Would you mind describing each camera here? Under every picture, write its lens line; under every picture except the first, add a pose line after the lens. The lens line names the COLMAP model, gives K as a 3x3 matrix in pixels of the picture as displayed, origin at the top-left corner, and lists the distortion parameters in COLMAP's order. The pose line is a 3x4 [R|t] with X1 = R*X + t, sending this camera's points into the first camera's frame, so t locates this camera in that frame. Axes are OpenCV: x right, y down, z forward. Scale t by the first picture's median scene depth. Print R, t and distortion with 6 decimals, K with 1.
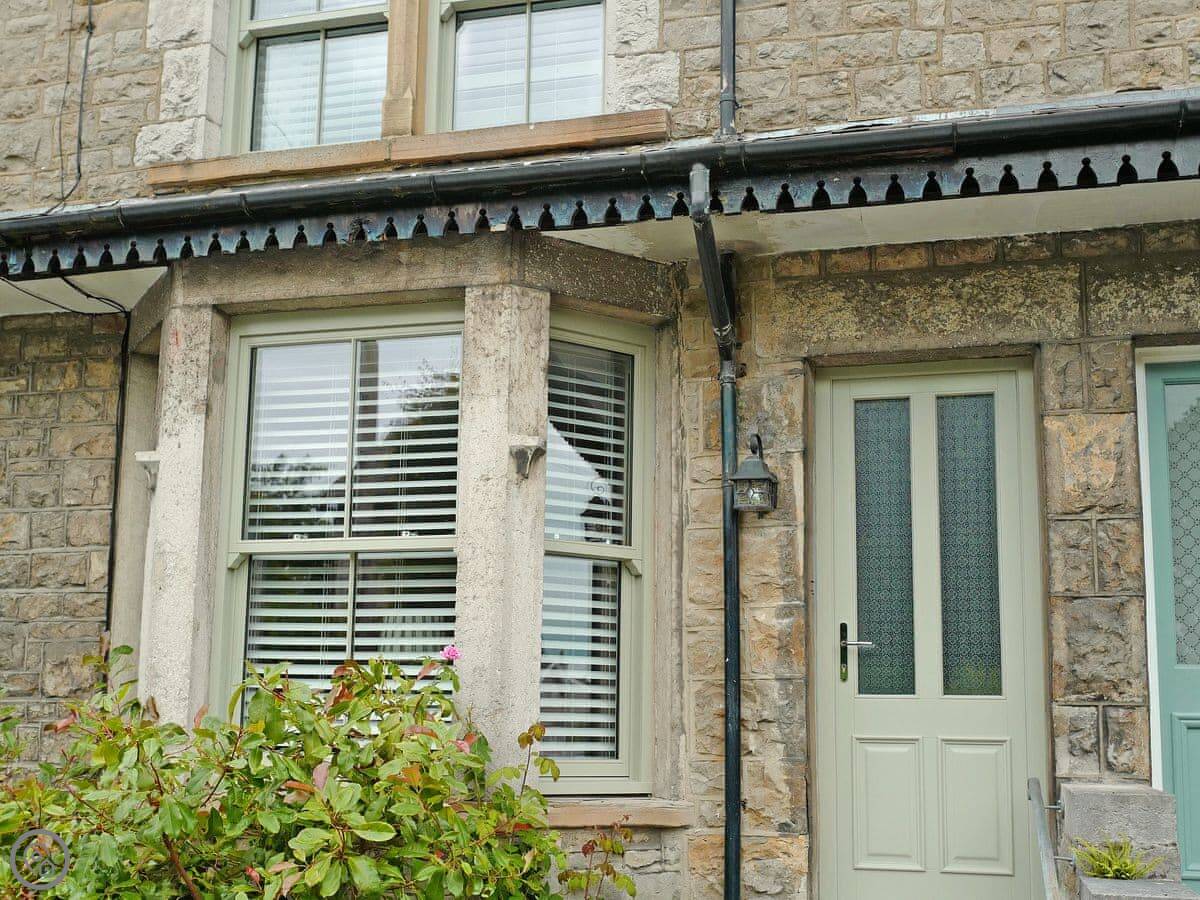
lens RADIAL K [[1261.0, 0, 600.0], [0, 1261.0, 450.0], [0, 0, 1]] dist [-0.014316, 0.006497]
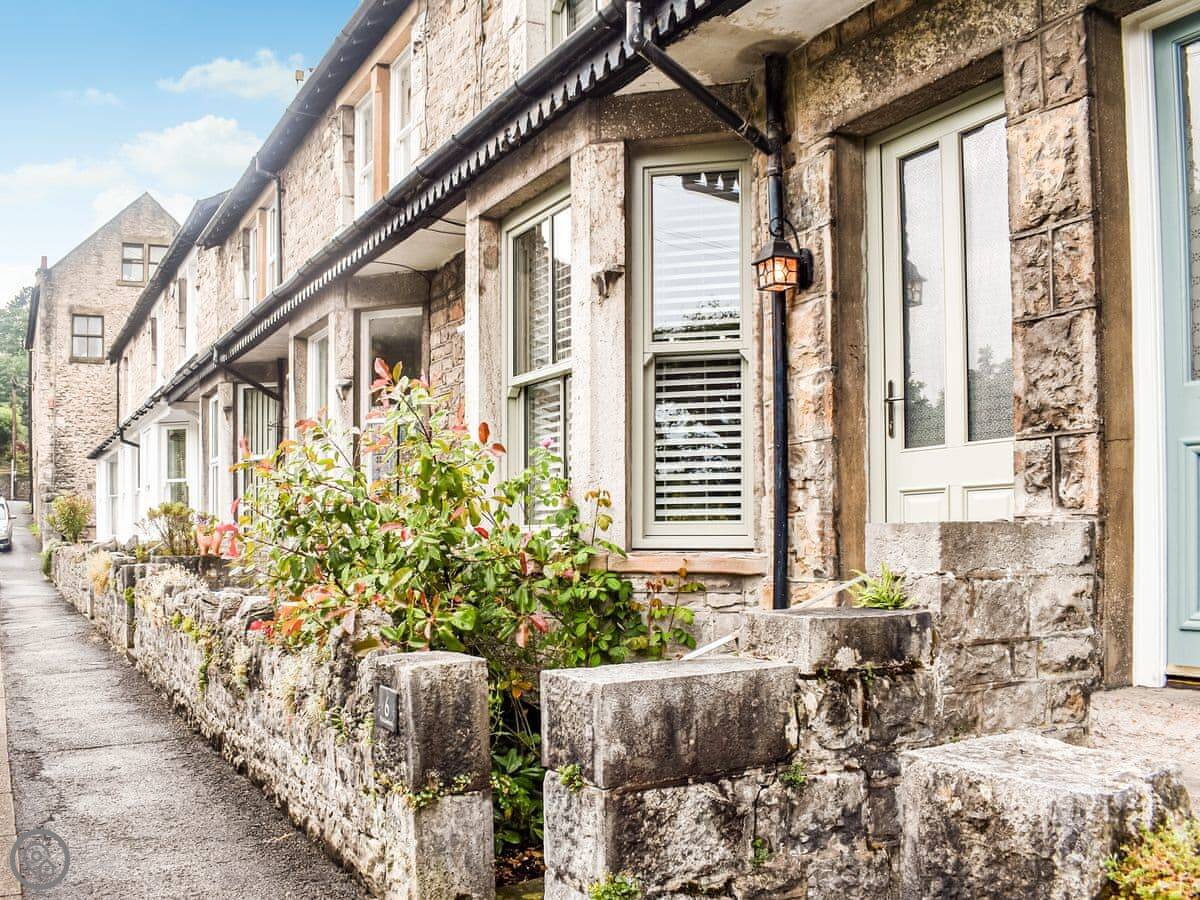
lens RADIAL K [[1085.8, 0, 571.6], [0, 1085.8, 447.9], [0, 0, 1]] dist [-0.107421, 0.029940]
pose [[0.681187, -0.081904, -0.727514, 0.686881], [0.163781, 0.985585, 0.042394, 0.118421], [0.713555, -0.148031, 0.684782, 0.227884]]
